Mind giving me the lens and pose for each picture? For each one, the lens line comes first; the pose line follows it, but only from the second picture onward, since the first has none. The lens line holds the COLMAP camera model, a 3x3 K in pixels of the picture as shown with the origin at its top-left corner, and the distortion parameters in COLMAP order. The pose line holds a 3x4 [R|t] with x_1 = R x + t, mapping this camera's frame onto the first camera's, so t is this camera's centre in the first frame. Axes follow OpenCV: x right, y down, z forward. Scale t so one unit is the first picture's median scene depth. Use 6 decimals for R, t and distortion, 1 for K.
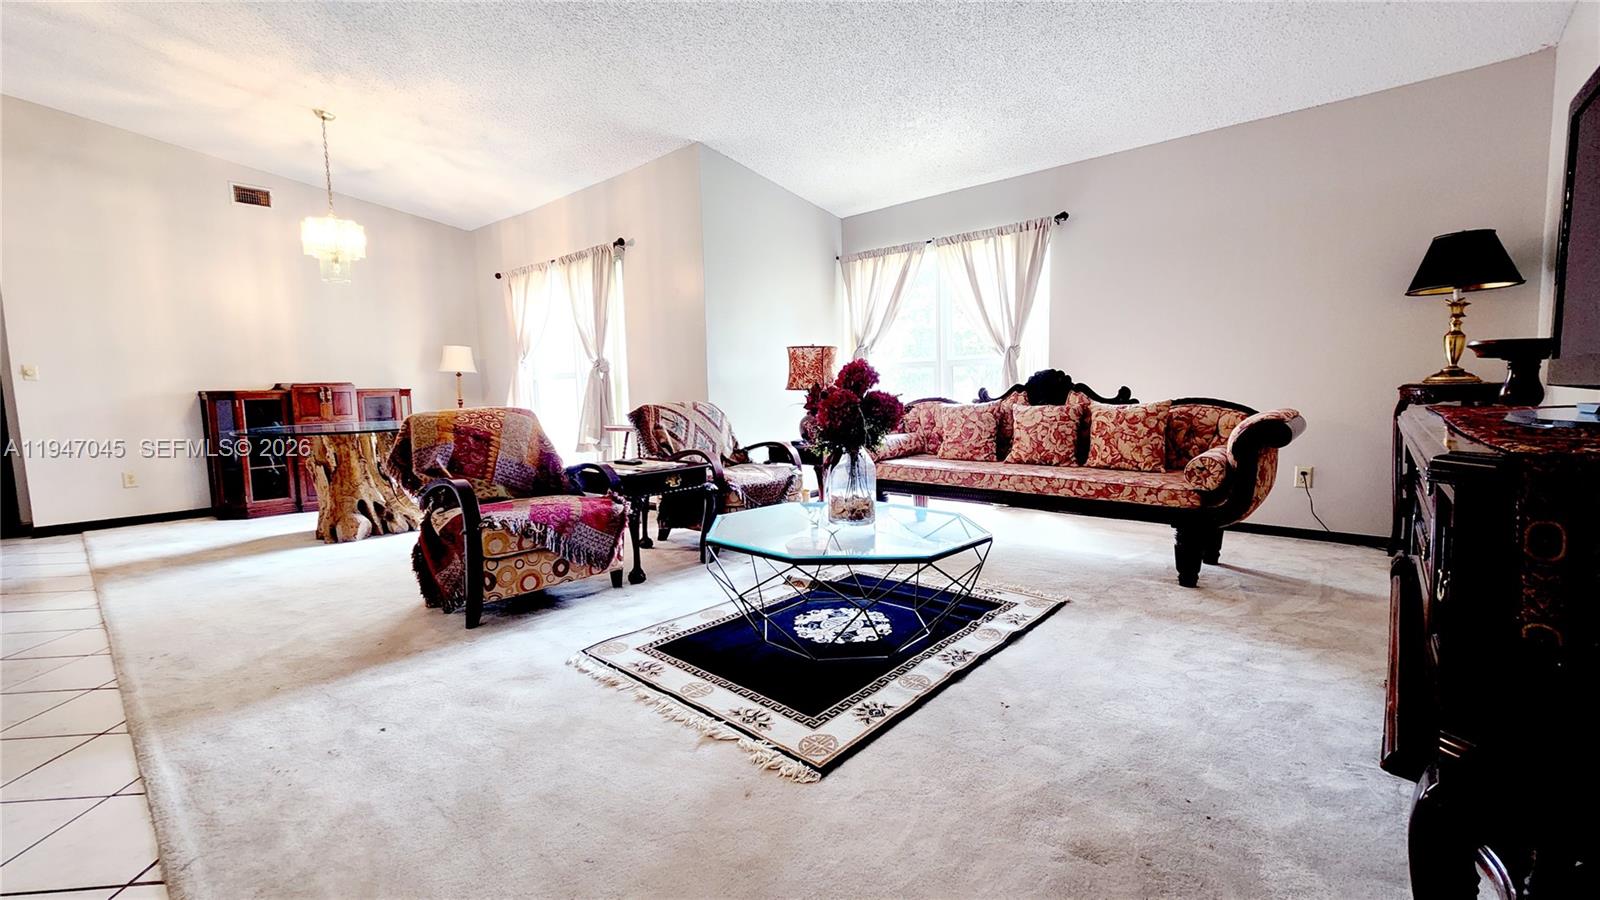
lens RADIAL K [[652.2, 0, 807.5], [0, 652.2, 447.7], [0, 0, 1]] dist [-0.001087, -0.001234]
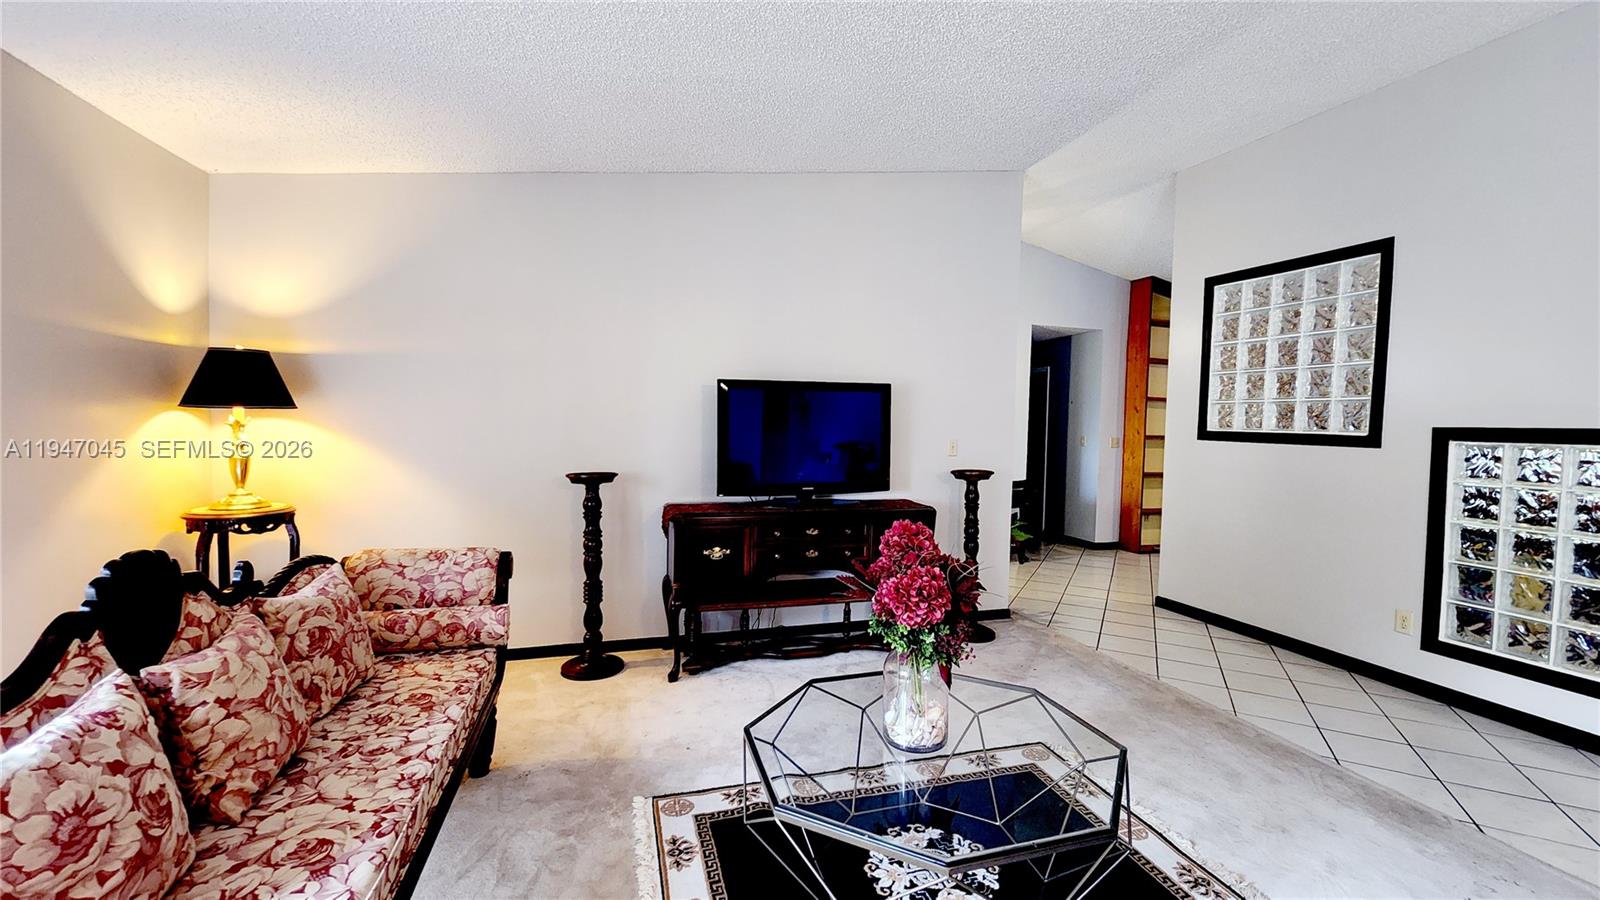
lens RADIAL K [[652.2, 0, 805.9], [0, 652.2, 448.0], [0, 0, 1]] dist [-0.001087, -0.001234]
pose [[-0.846900, -0.019161, 0.531406, -0.165793], [0.044330, 0.993328, 0.106465, -0.230436], [-0.529900, 0.113723, -0.840400, 1.259192]]
